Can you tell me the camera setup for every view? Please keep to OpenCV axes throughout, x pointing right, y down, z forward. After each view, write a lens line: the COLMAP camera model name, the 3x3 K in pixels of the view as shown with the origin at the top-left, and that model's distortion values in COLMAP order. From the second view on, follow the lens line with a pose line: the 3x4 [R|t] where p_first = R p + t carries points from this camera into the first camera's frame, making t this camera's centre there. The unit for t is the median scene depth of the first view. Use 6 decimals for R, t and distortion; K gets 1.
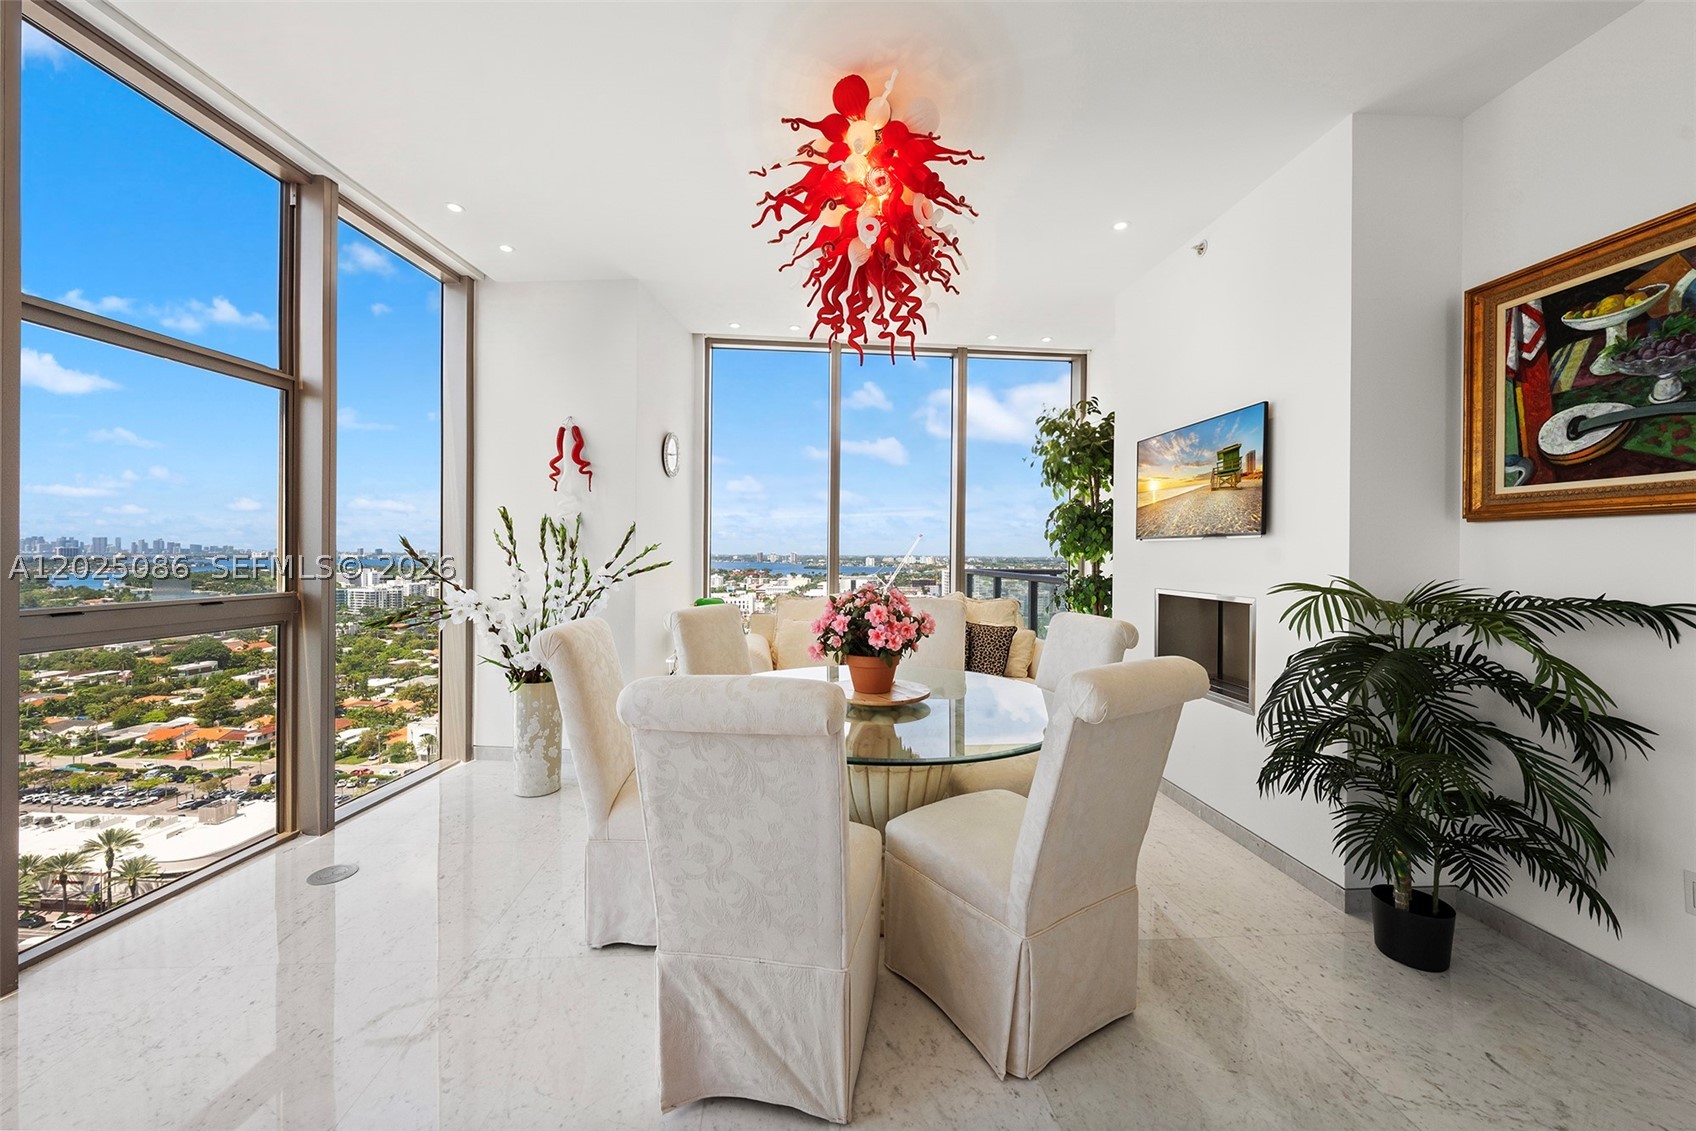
lens RADIAL K [[633.6, 0, 821.5], [0, 633.6, 551.9], [0, 0, 1]] dist [0.001388, 0.000211]
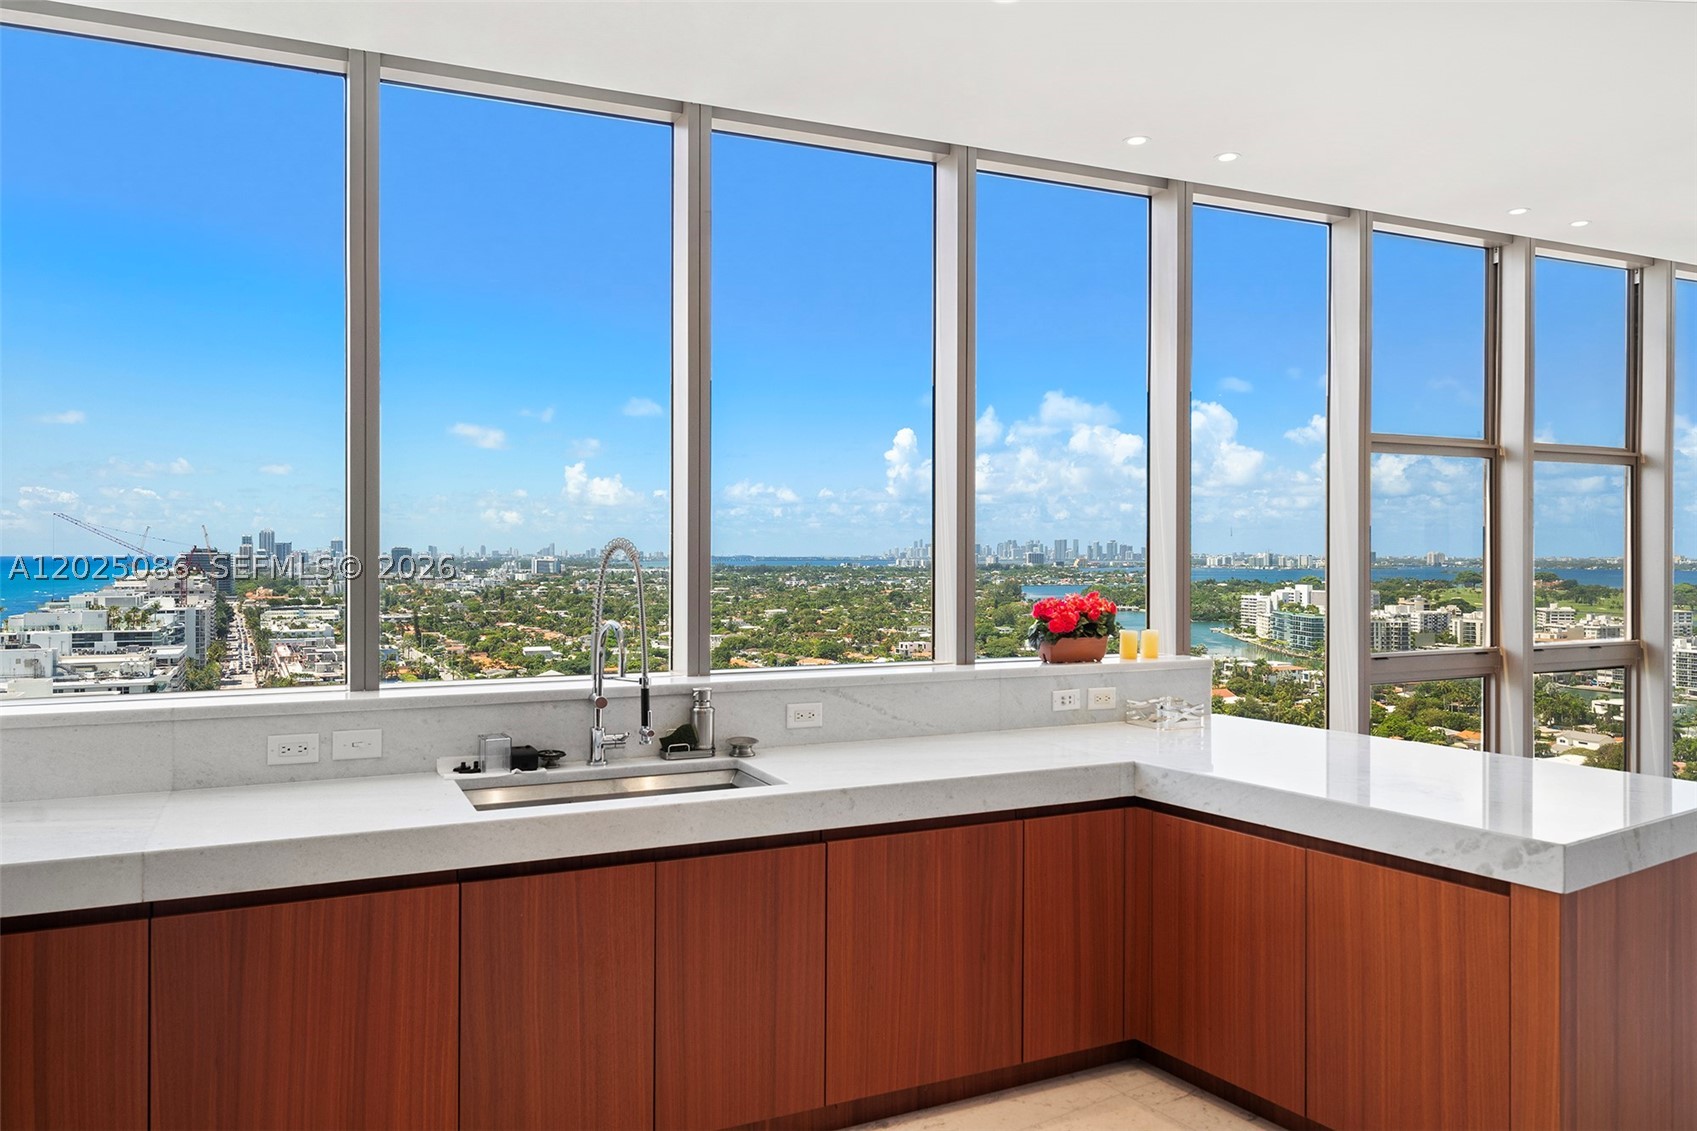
lens RADIAL K [[1176.4, 0, 848.1], [0, 1176.4, 557.4], [0, 0, 1]] dist [0.008905, 0.002644]
pose [[0.519737, -0.002379, -0.854323, 0.213182], [0.003502, 0.999994, -0.000653, -0.076298], [0.854319, -0.002652, 0.519742, -1.131410]]
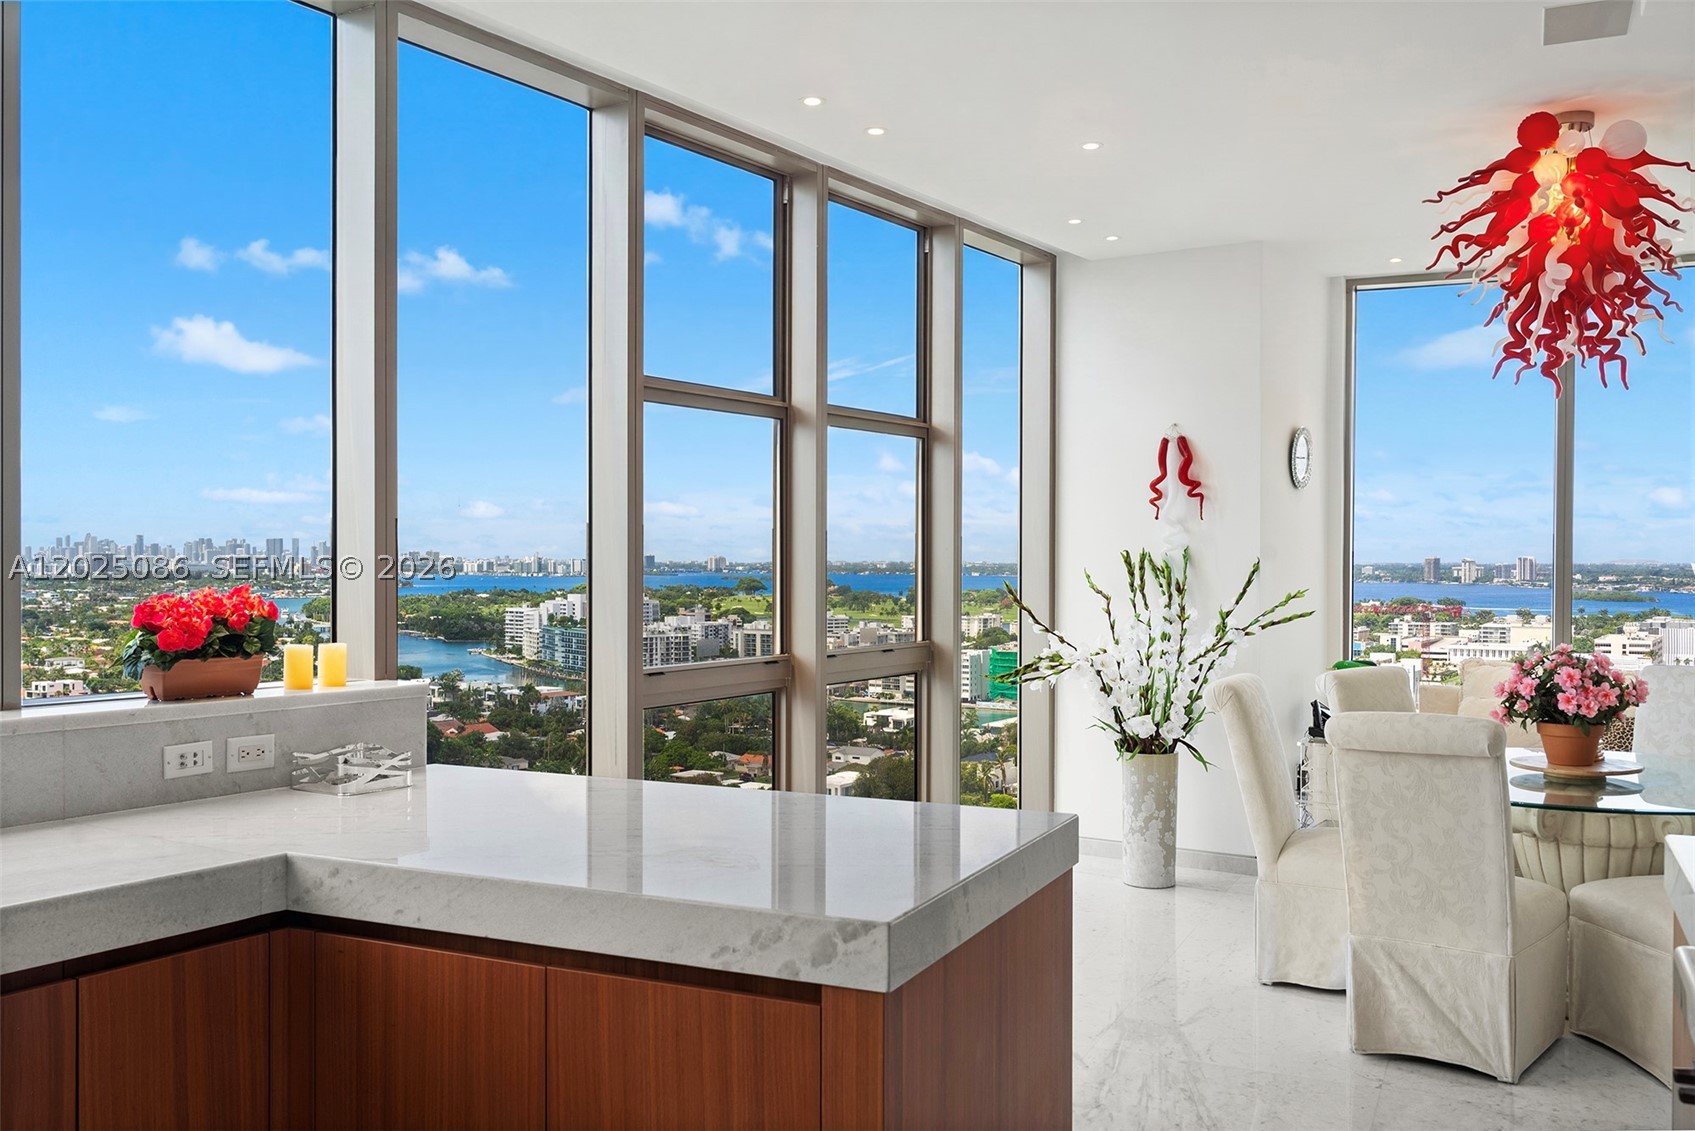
lens RADIAL K [[1474.2, 0, 828.9], [0, 1474.2, 568.0], [0, 0, 1]] dist [-0.015756, 0.050072]
pose [[0.884284, -0.001096, -0.466948, 0.089066], [0.004170, 0.999976, 0.005549, -0.054272], [0.466931, -0.006854, 0.884267, -0.941659]]
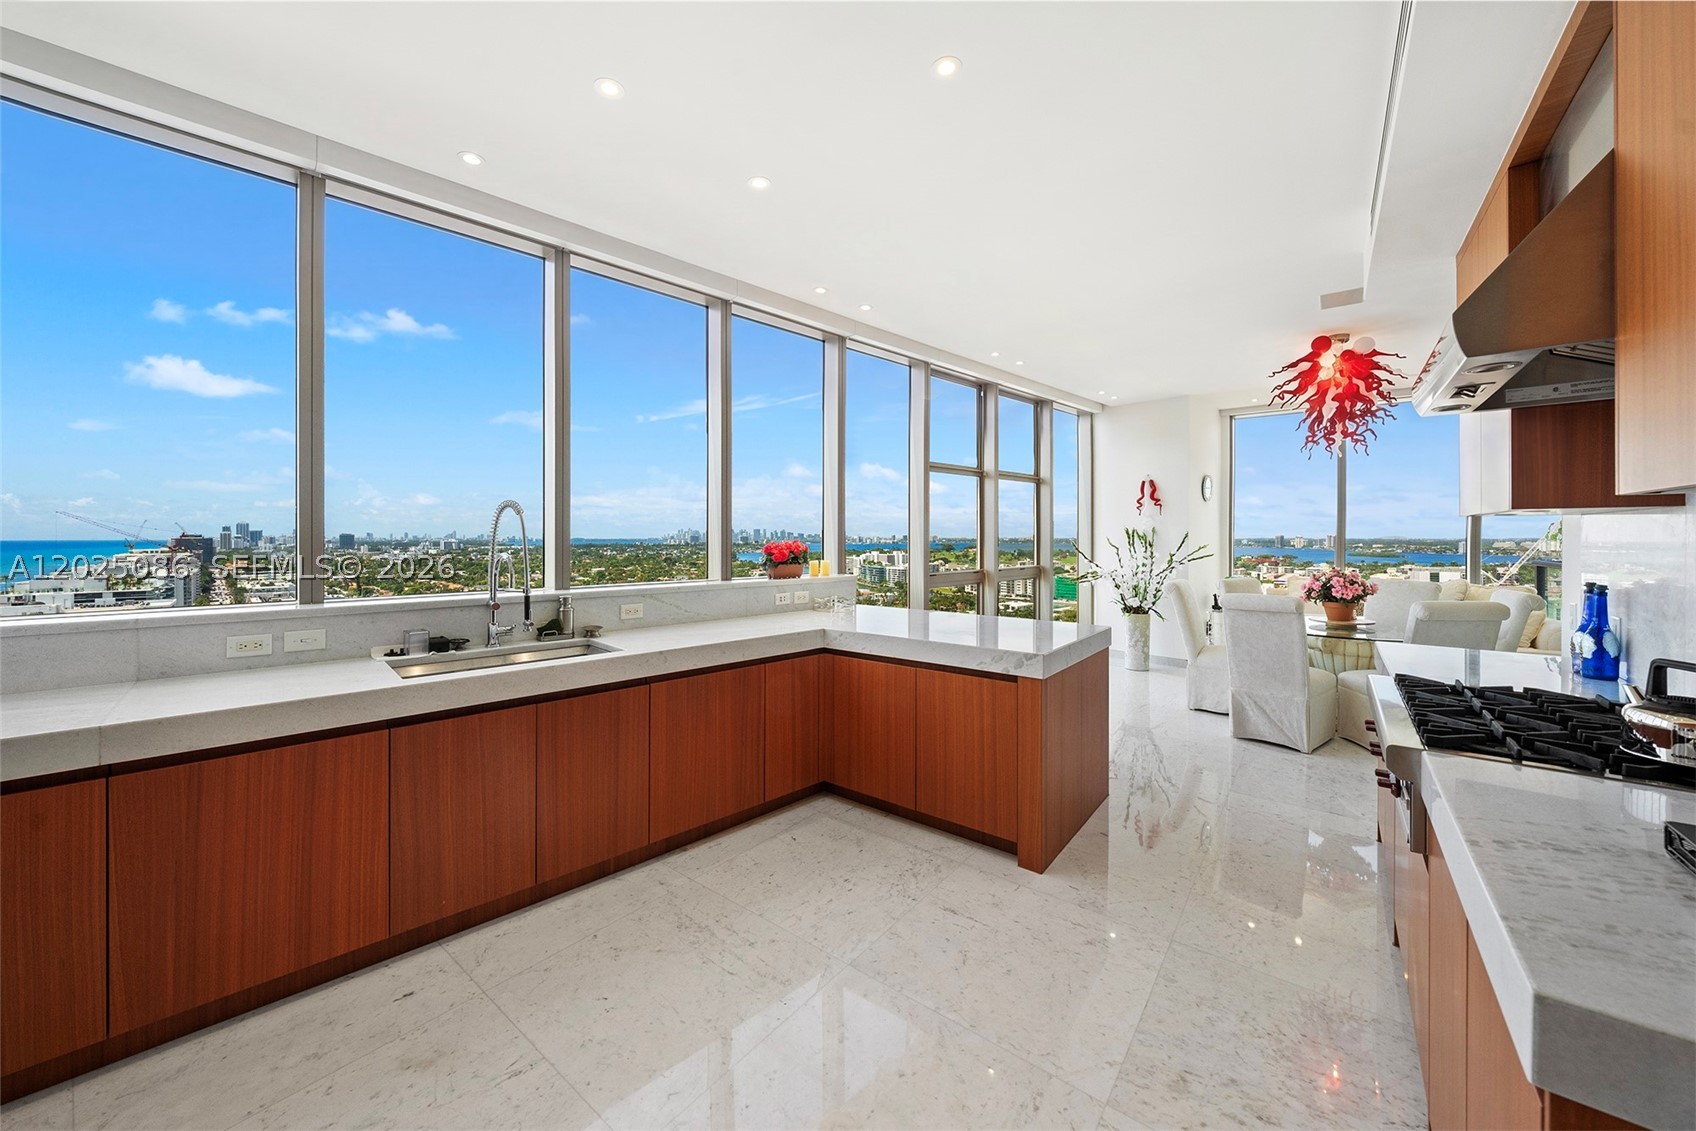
lens RADIAL K [[618.7, 0, 835.3], [0, 618.7, 539.5], [0, 0, 1]] dist [0.002206, 0.000142]
pose [[0.752363, -0.003668, -0.658739, 0.123276], [0.006739, 0.999975, 0.002129, -0.040436], [0.658714, -0.006041, 0.752369, -1.109596]]
